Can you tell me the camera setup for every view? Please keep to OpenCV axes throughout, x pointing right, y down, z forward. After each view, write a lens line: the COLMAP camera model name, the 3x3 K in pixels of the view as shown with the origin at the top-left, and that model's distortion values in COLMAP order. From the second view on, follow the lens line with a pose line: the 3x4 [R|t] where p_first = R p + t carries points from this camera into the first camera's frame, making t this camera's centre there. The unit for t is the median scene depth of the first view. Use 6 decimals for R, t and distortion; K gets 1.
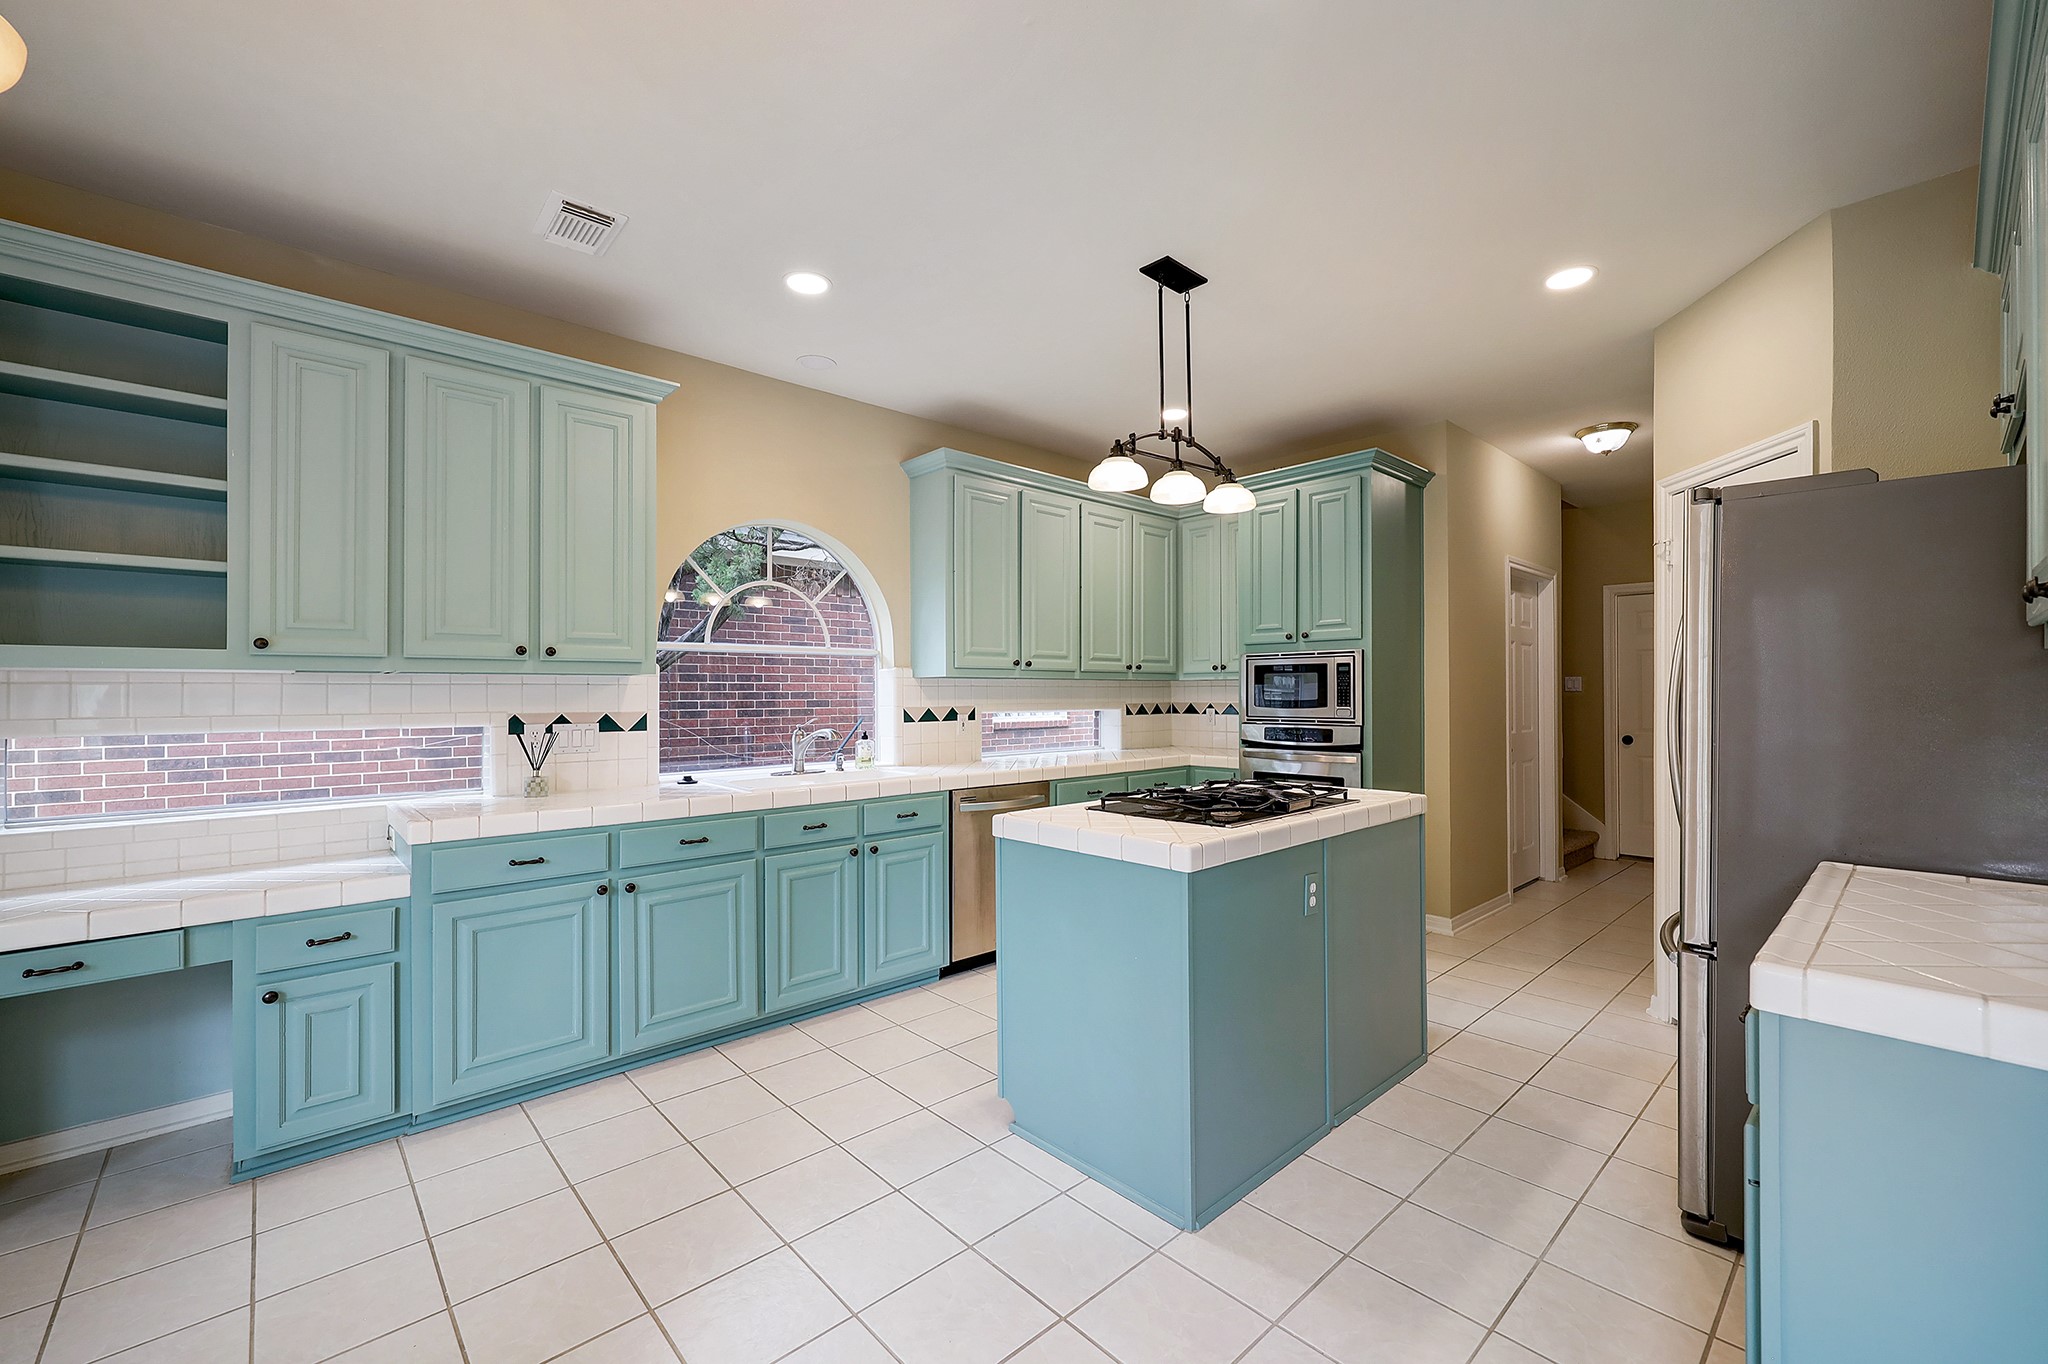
lens RADIAL K [[837.6, 0, 1015.1], [0, 837.6, 689.0], [0, 0, 1]] dist [0.000537, 0.000007]
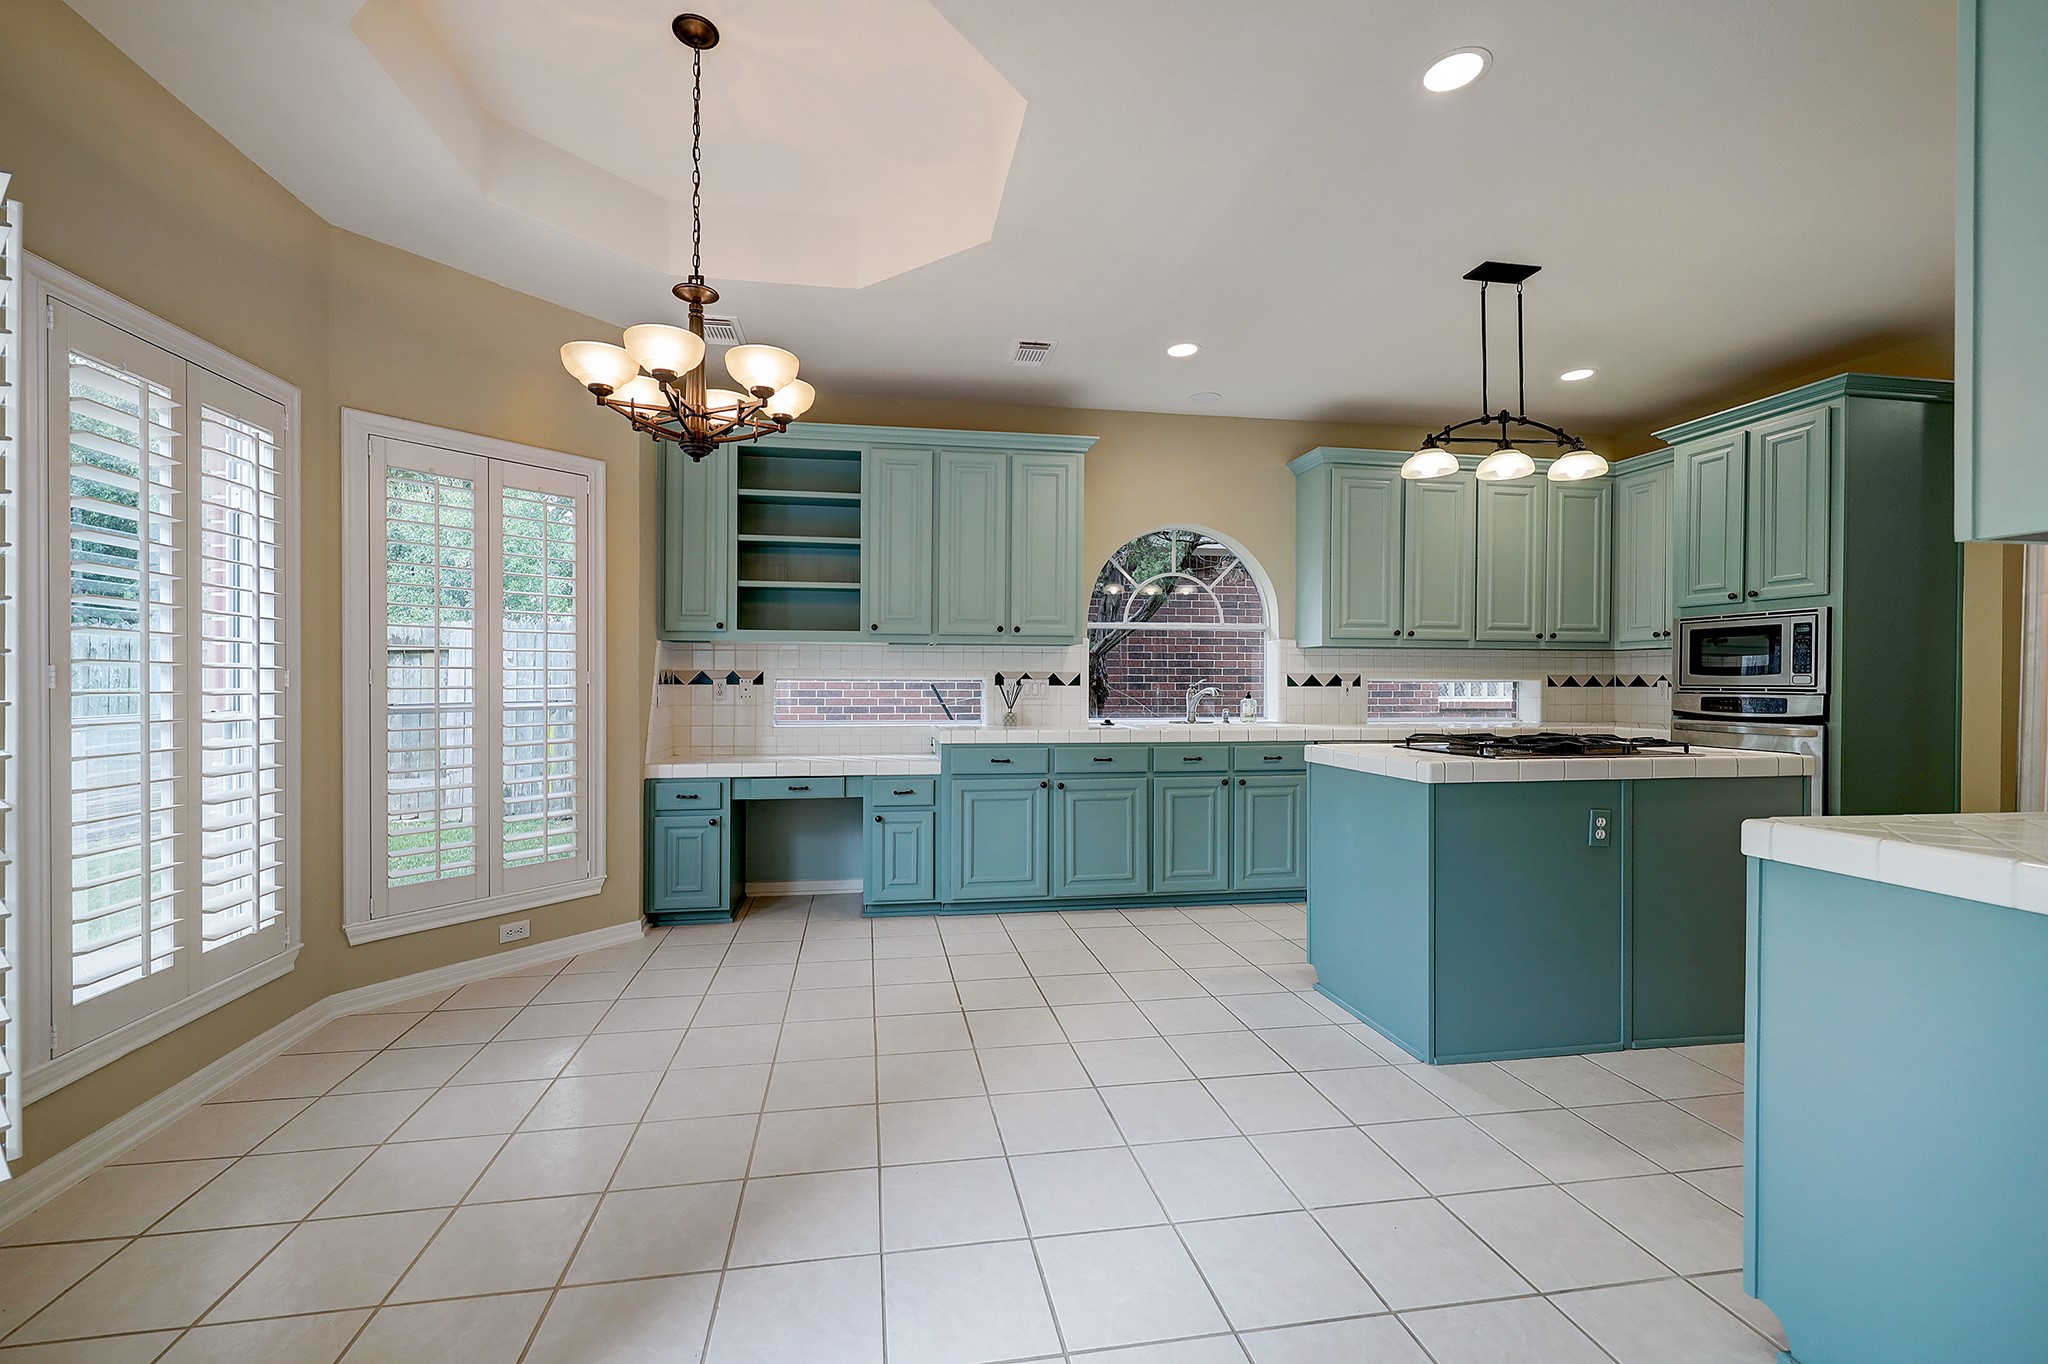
lens RADIAL K [[842.6, 0, 993.7], [0, 842.6, 678.1], [0, 0, 1]] dist [-0.000541, -0.000186]
pose [[0.837017, 0.003457, -0.547166, 0.210715], [-0.003096, 0.999994, 0.001582, 0.035424], [0.547169, 0.000370, 0.837022, -0.259025]]
